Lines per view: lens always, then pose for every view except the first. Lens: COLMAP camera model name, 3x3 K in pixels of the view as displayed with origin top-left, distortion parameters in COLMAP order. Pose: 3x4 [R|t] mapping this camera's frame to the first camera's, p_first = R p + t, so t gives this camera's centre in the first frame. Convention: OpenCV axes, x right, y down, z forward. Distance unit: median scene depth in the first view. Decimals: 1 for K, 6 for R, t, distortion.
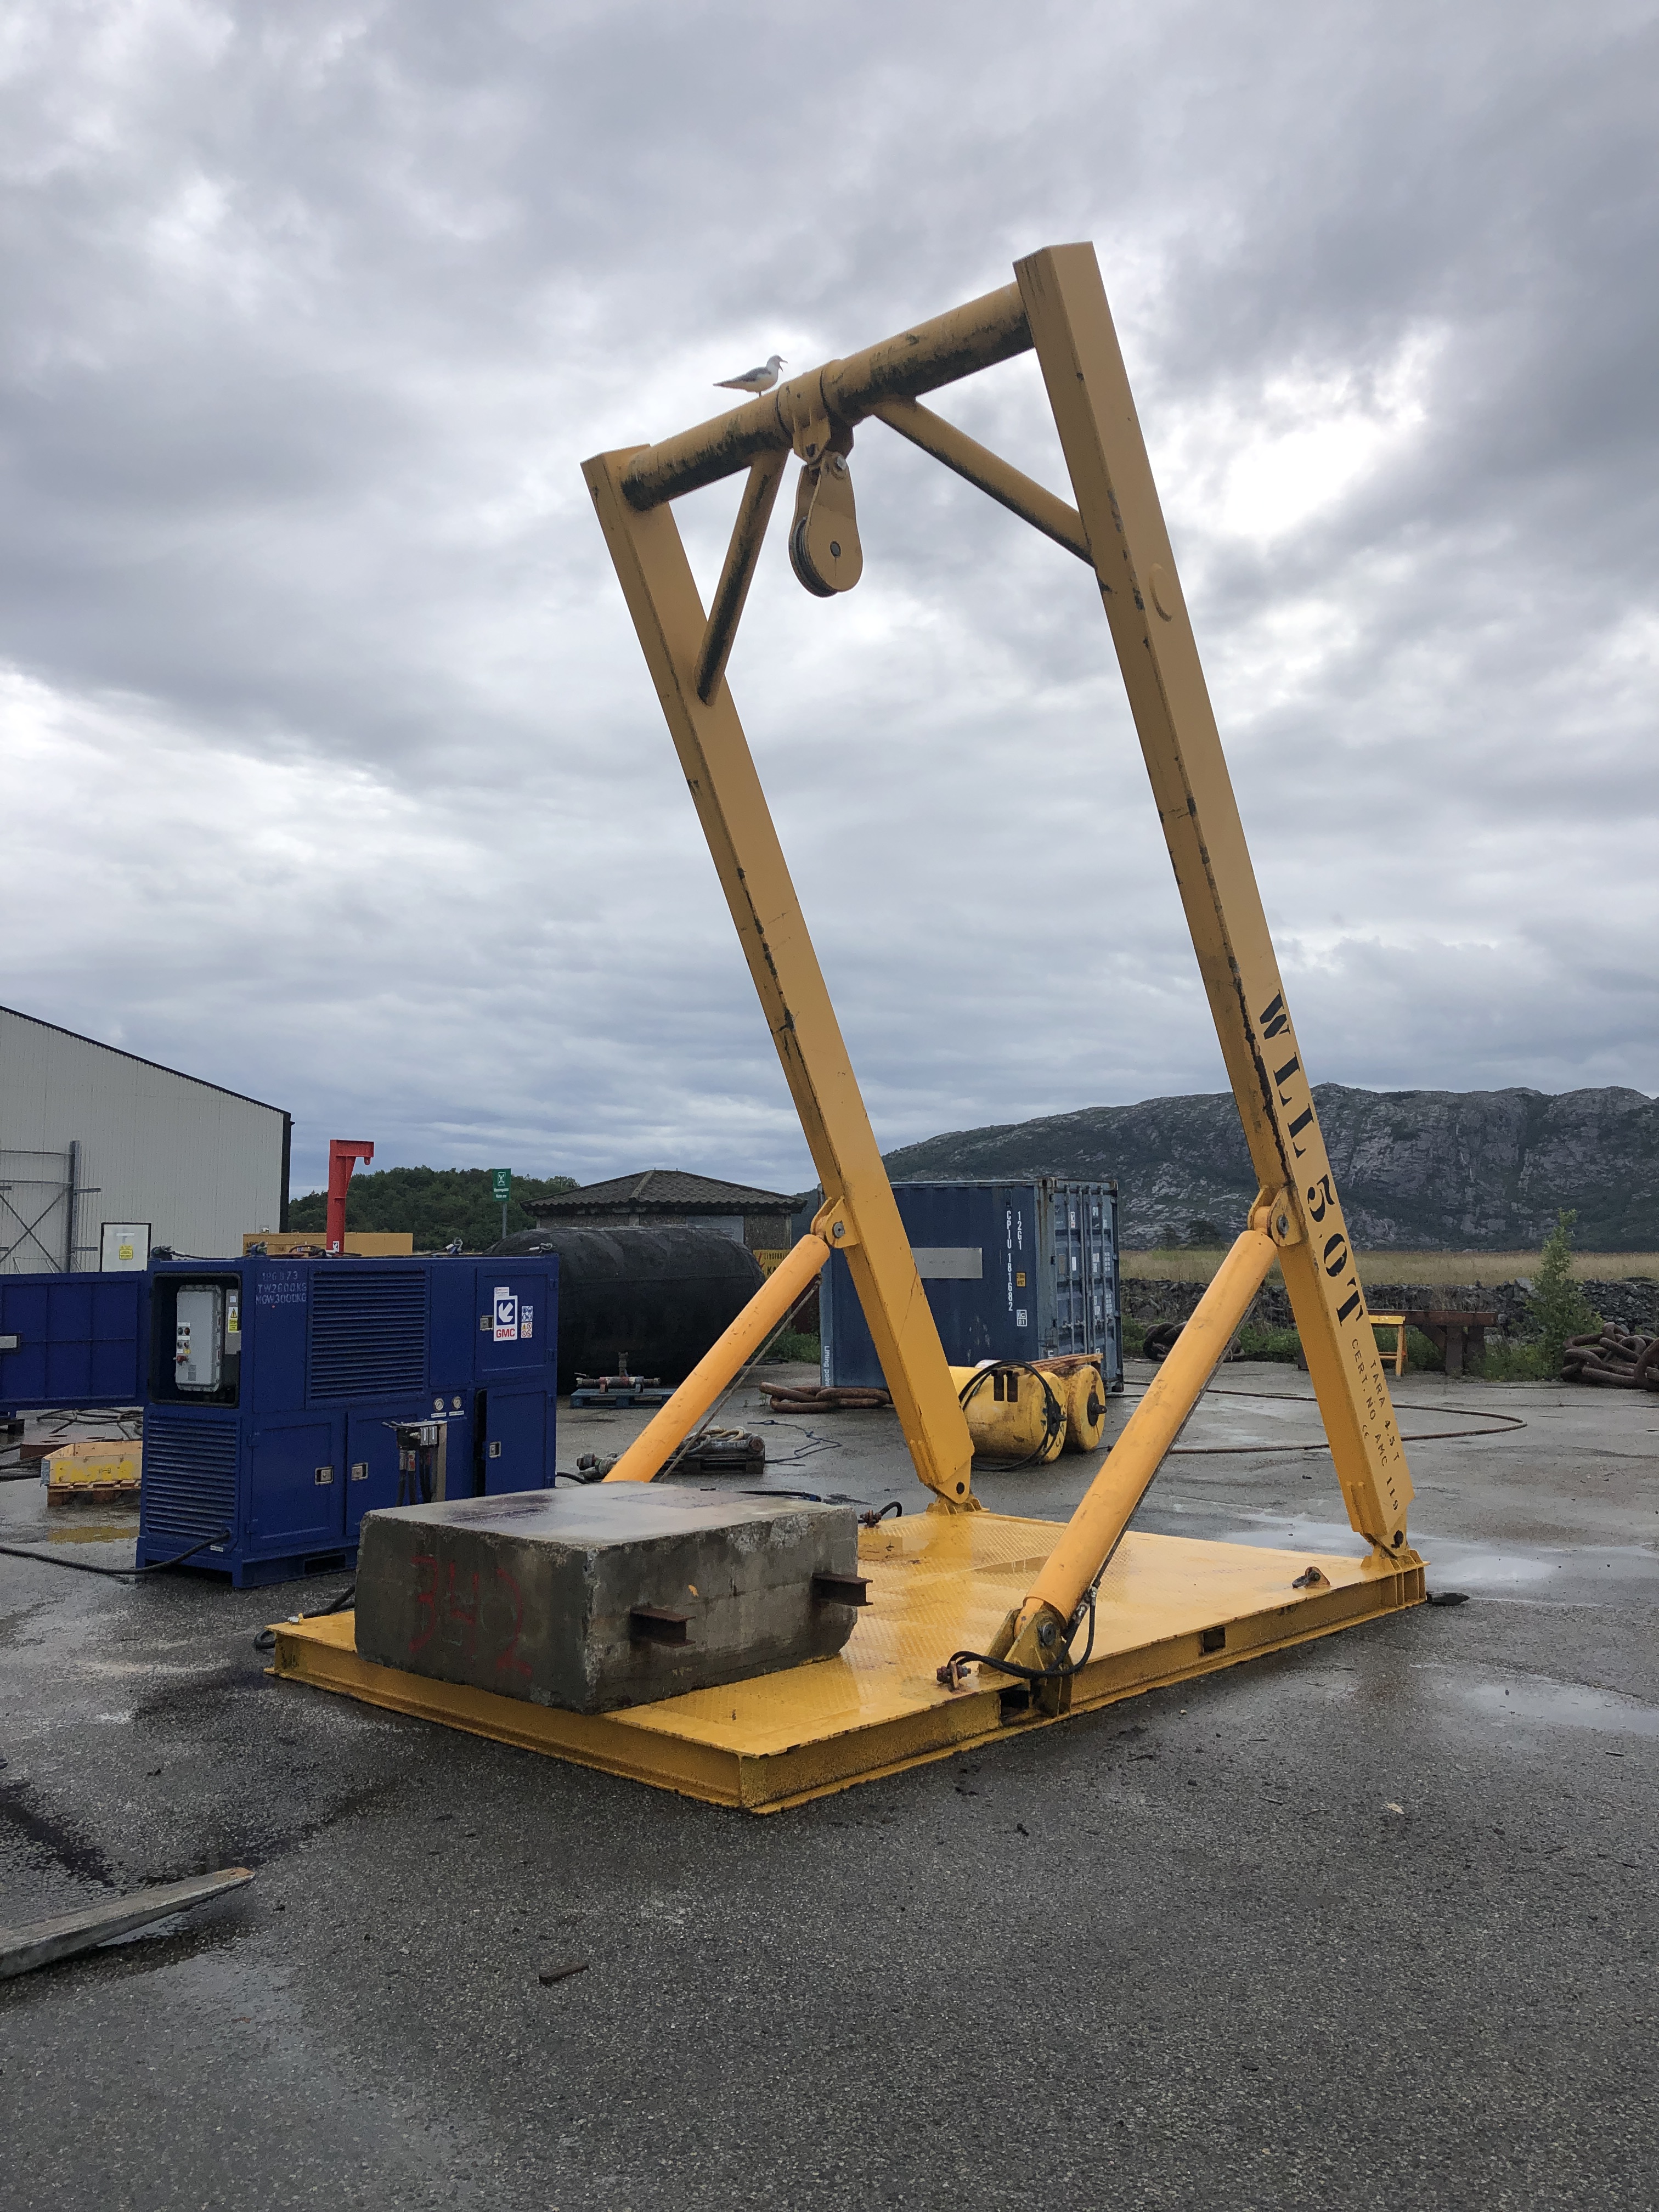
lens RADIAL K [[1809.8, 0, 839.5], [0, 1809.8, 1119.2], [0, 0, 1]] dist [-0.008643, 0.010249]
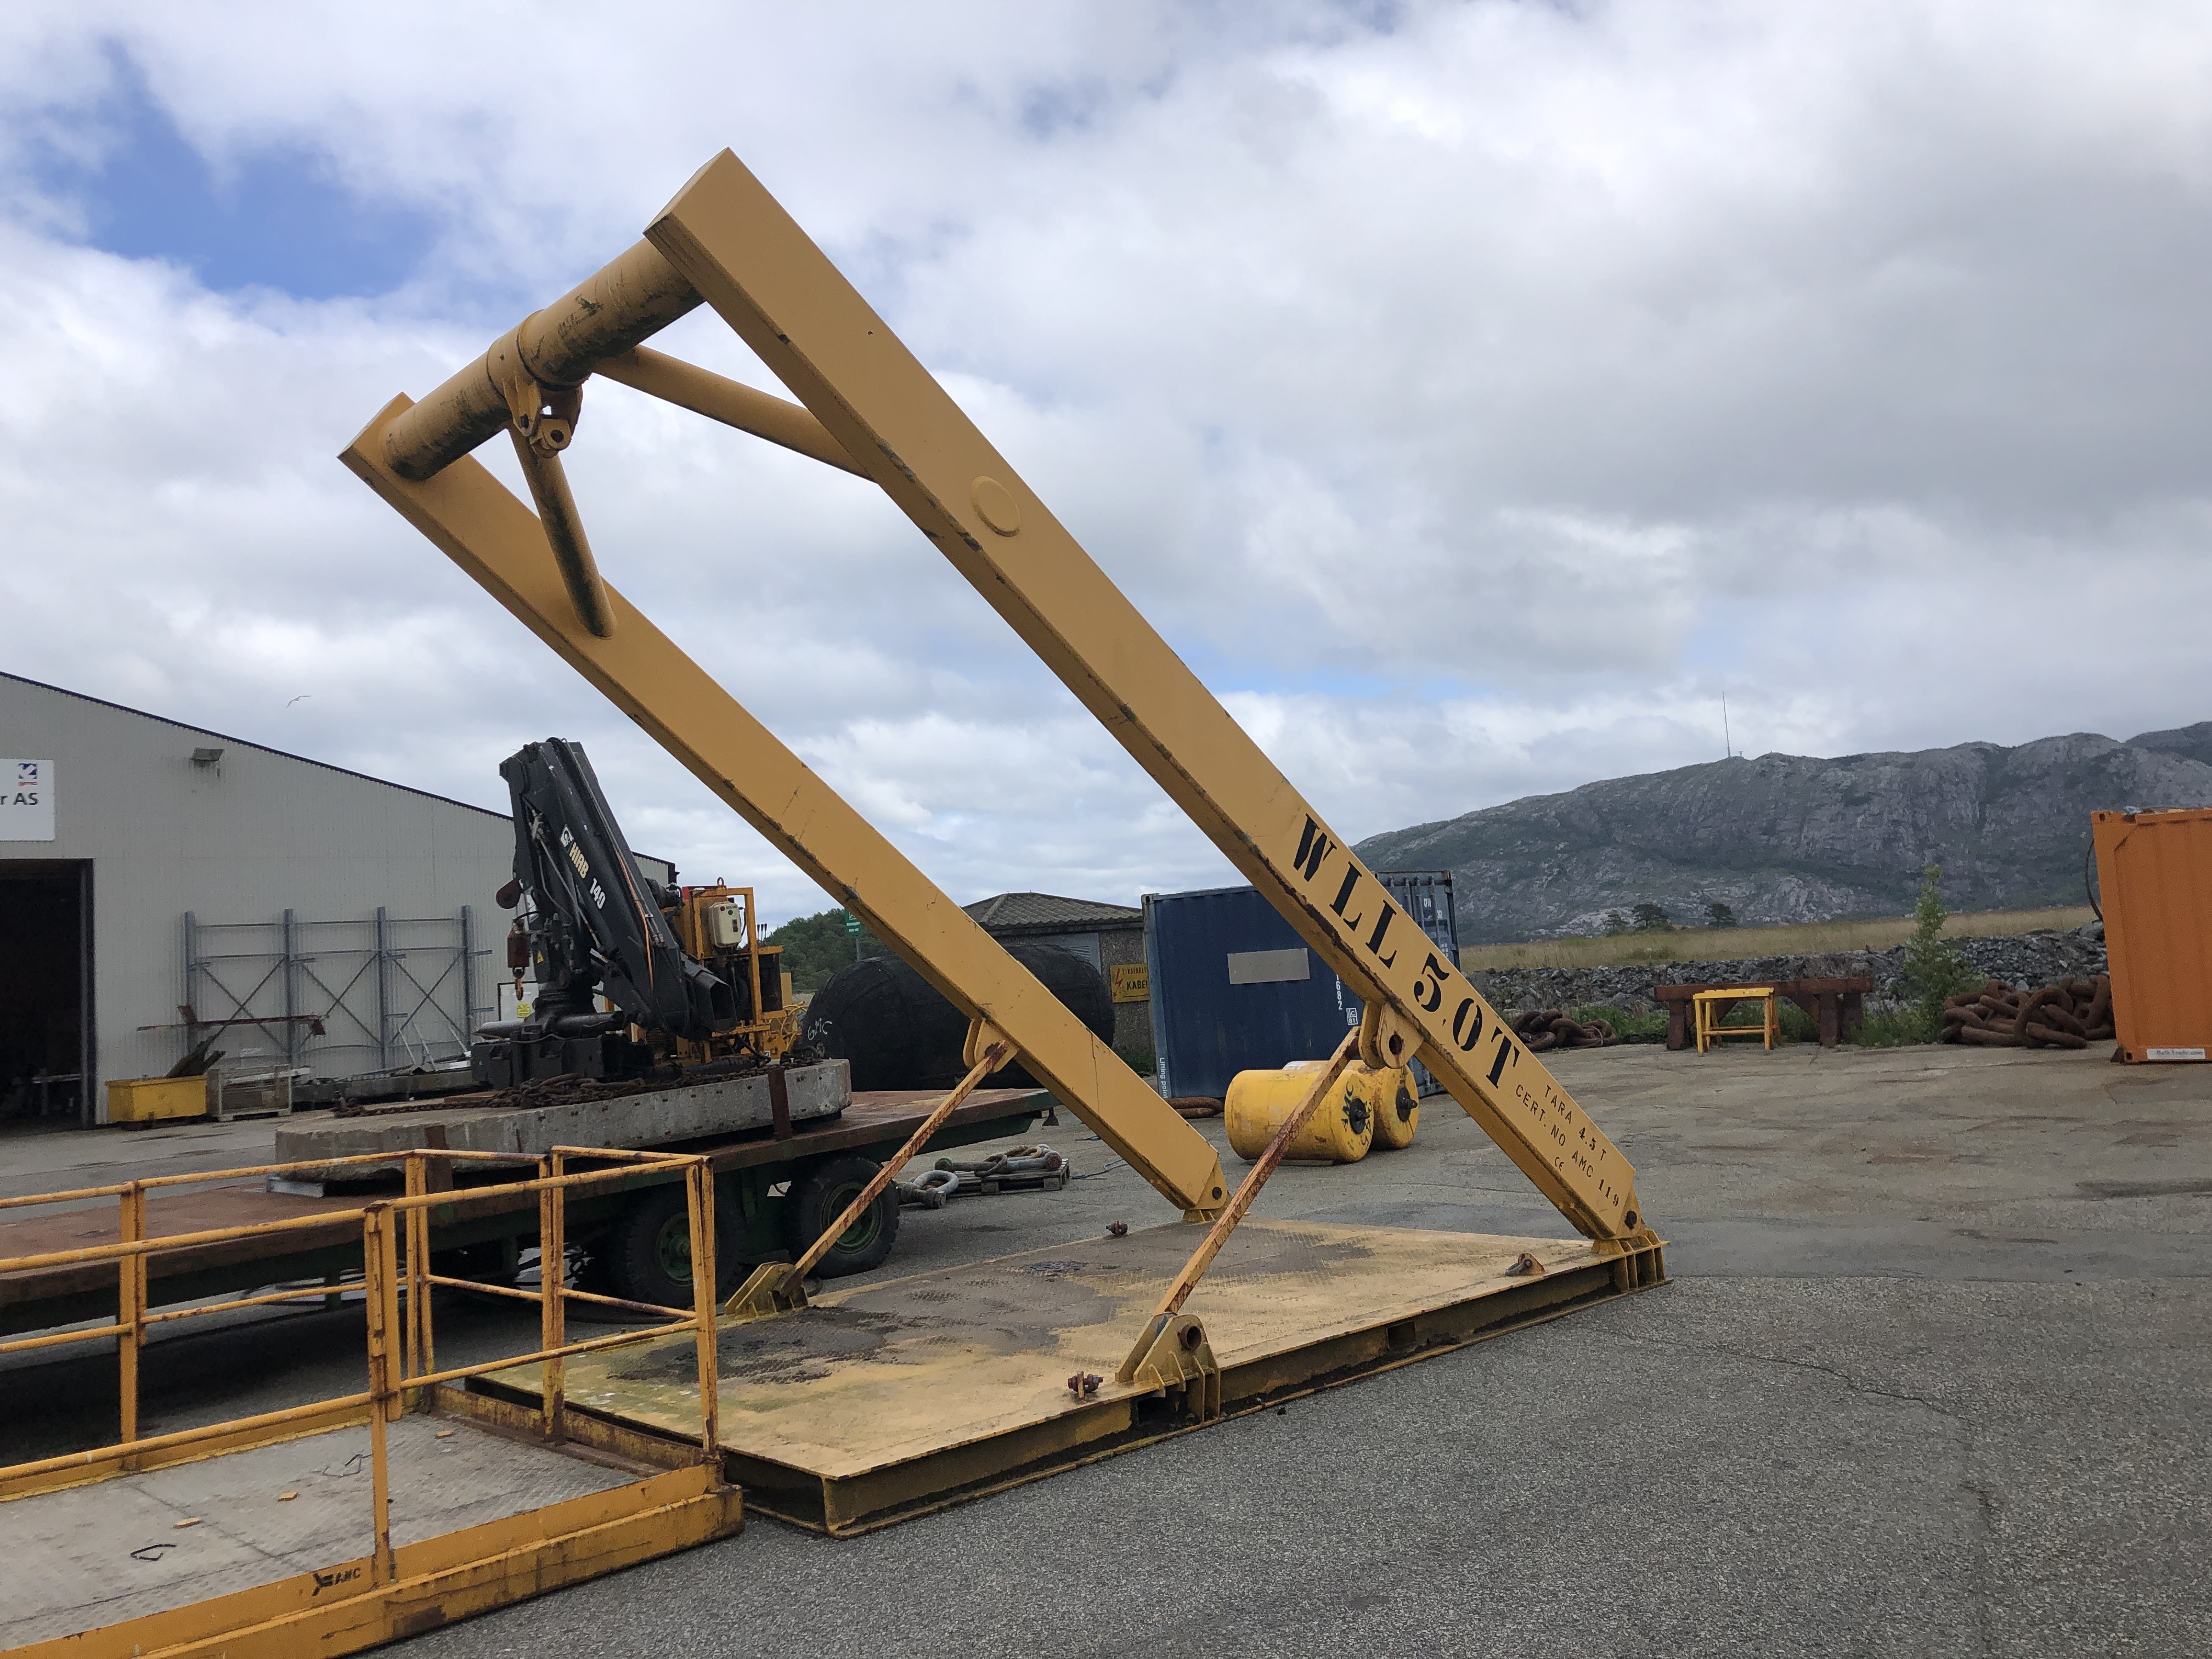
lens RADIAL K [[1809.8, 0, 1118.6], [0, 1809.8, 849.6], [0, 0, 1]] dist [-0.008643, 0.010249]
pose [[0.993606, -0.074692, -0.084667, 0.135210], [0.075433, 0.997135, 0.005575, 0.008522], [0.084009, -0.011926, 0.996394, 0.015436]]
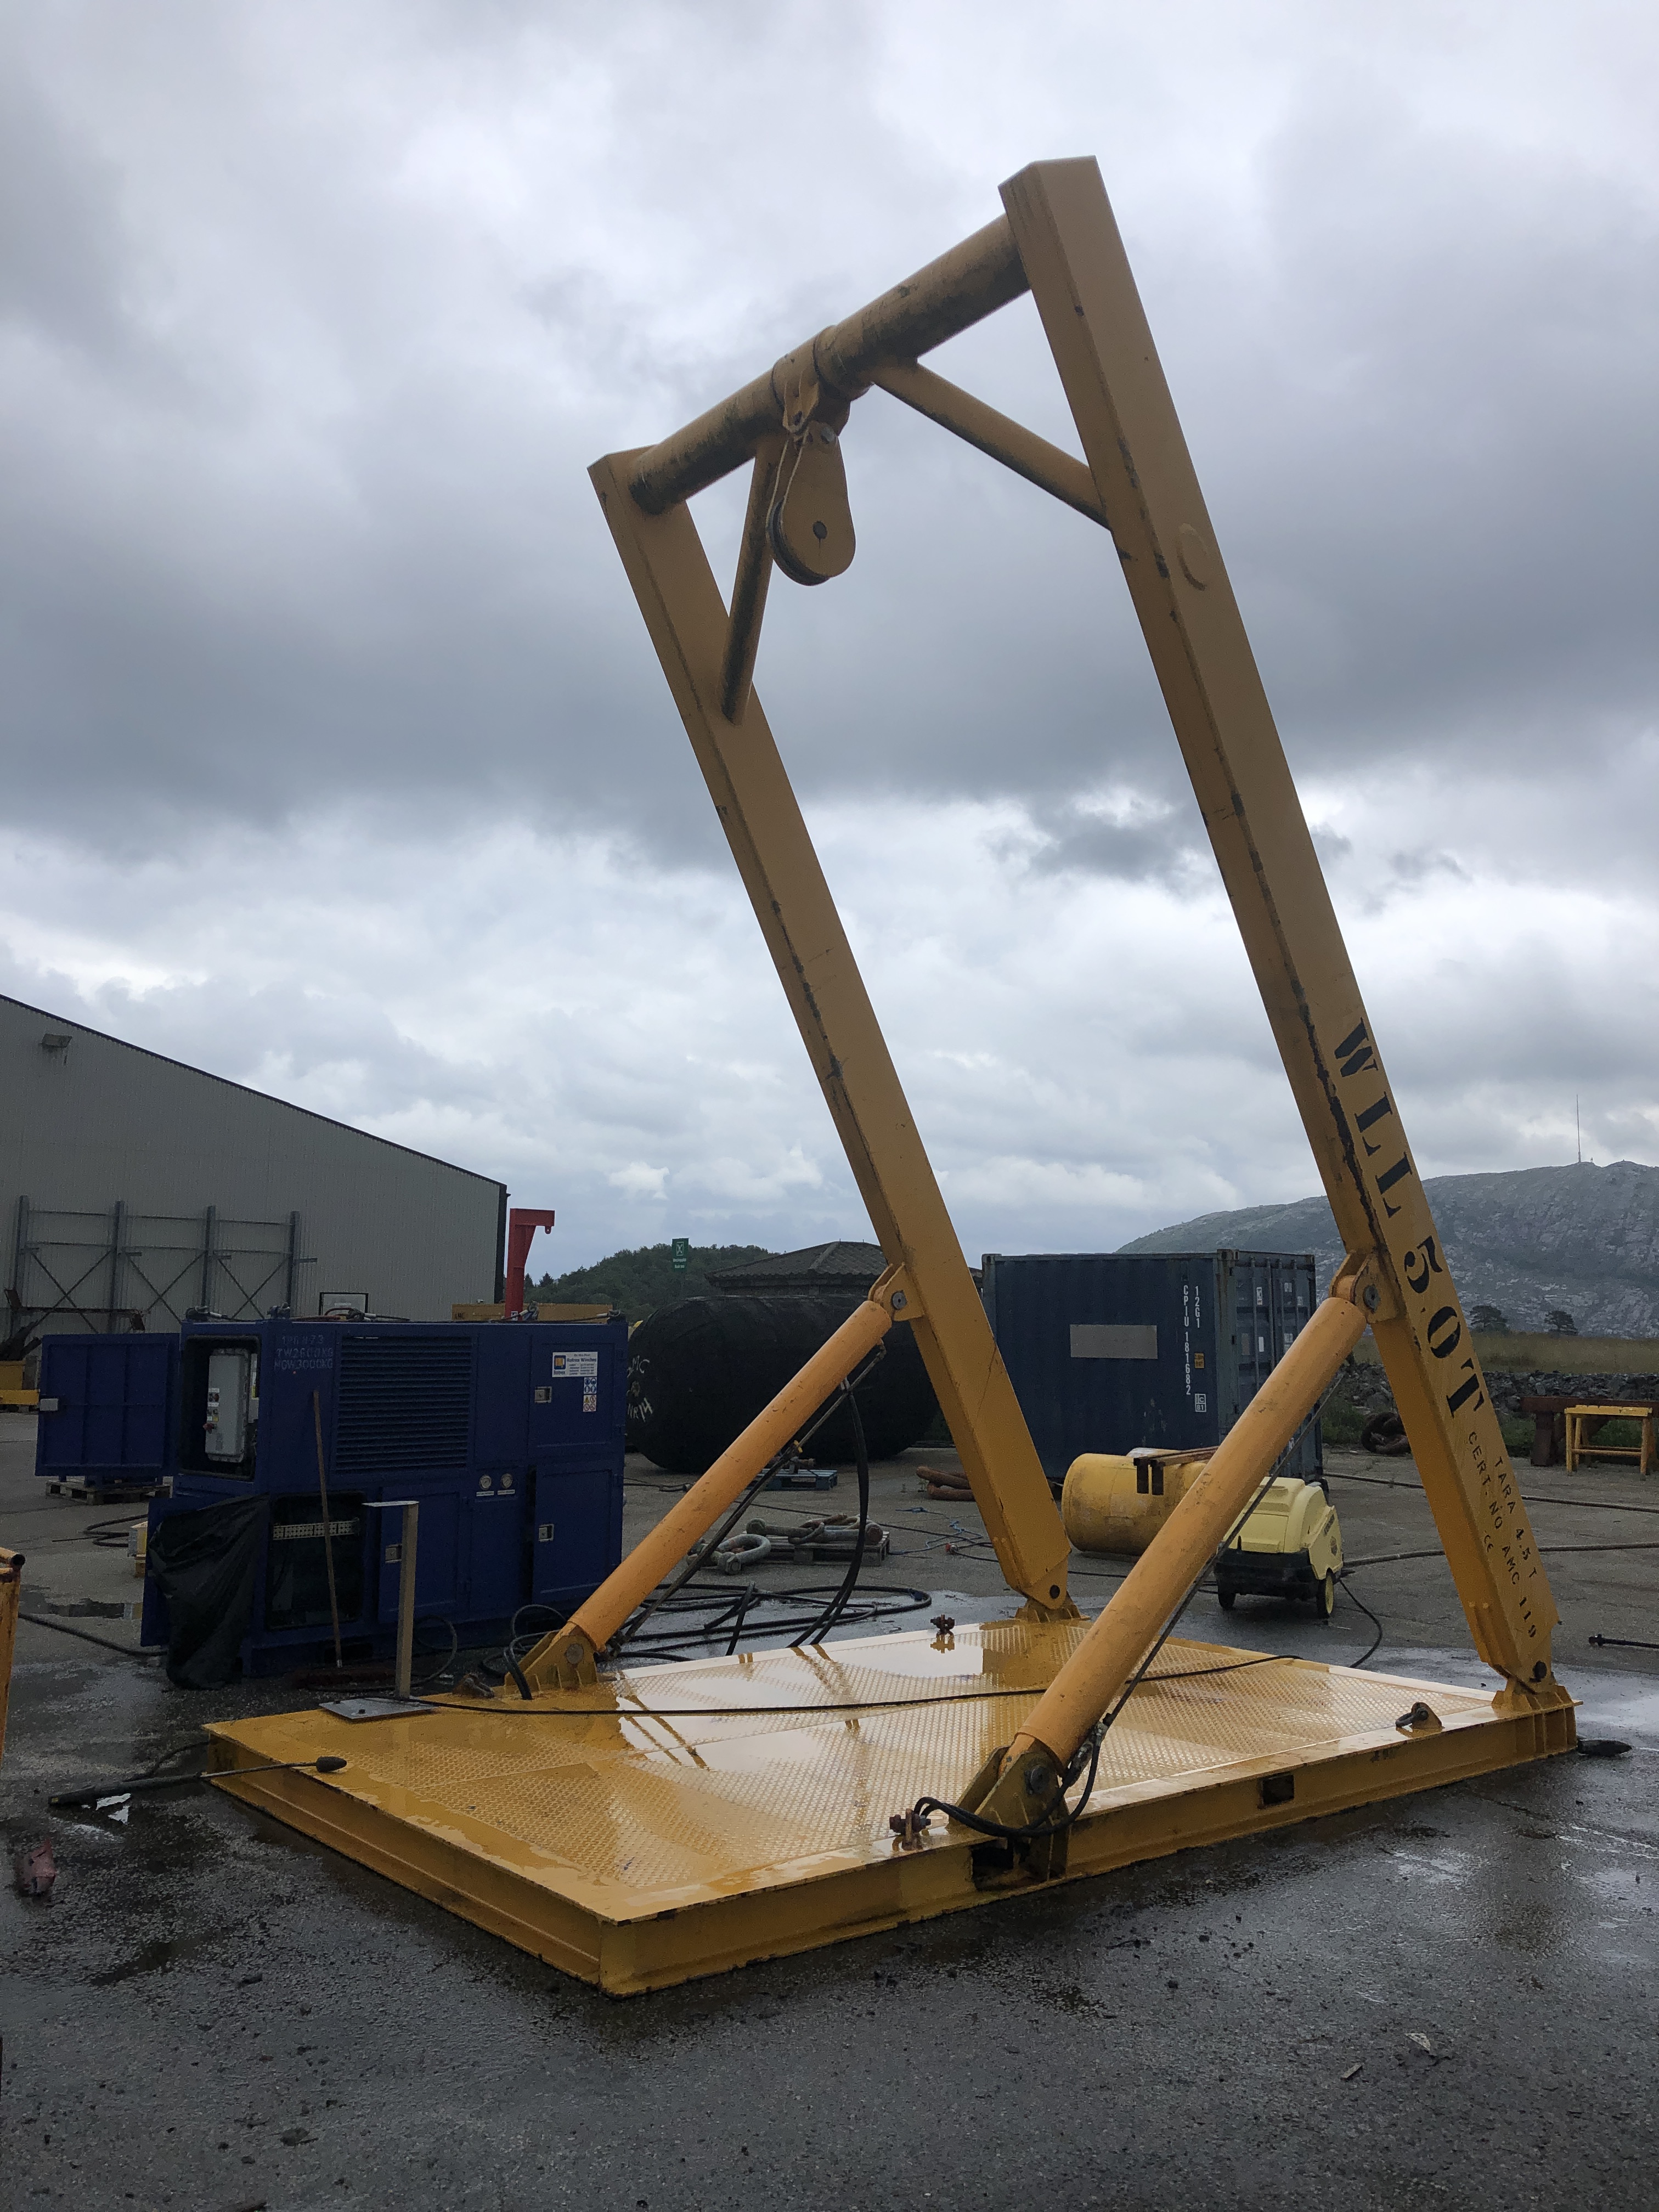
lens RADIAL K [[1809.8, 0, 834.8], [0, 1809.8, 1113.8], [0, 0, 1]] dist [-0.008643, 0.010249]
pose [[0.989149, -0.004582, -0.146843, 0.110477], [-0.002213, 0.998935, -0.046077, 0.011791], [0.146898, 0.045902, 0.988086, 0.109098]]
